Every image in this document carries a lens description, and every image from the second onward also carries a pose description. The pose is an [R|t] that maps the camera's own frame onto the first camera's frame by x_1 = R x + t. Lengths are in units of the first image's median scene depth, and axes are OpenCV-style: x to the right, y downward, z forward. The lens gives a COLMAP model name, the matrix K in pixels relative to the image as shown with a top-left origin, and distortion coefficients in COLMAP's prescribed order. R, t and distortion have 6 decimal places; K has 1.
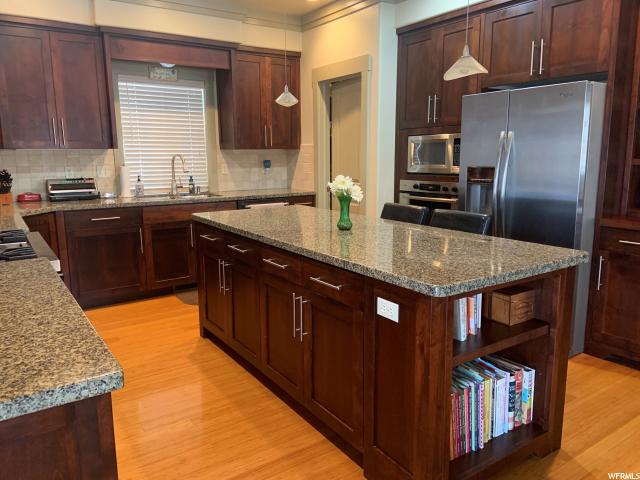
lens RADIAL K [[486.1, 0, 300.7], [0, 486.1, 243.8], [0, 0, 1]] dist [0.029245, -0.047937]
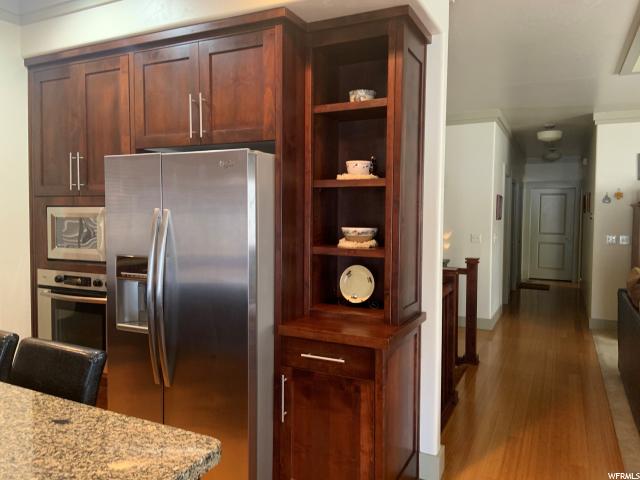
lens RADIAL K [[486.1, 0, 319.7], [0, 486.1, 239.8], [0, 0, 1]] dist [0.029245, -0.047937]
pose [[0.858166, -0.007137, 0.513323, 0.256482], [0.074343, 0.991091, -0.110506, -0.089092], [-0.507961, 0.132995, 0.851051, 0.275906]]
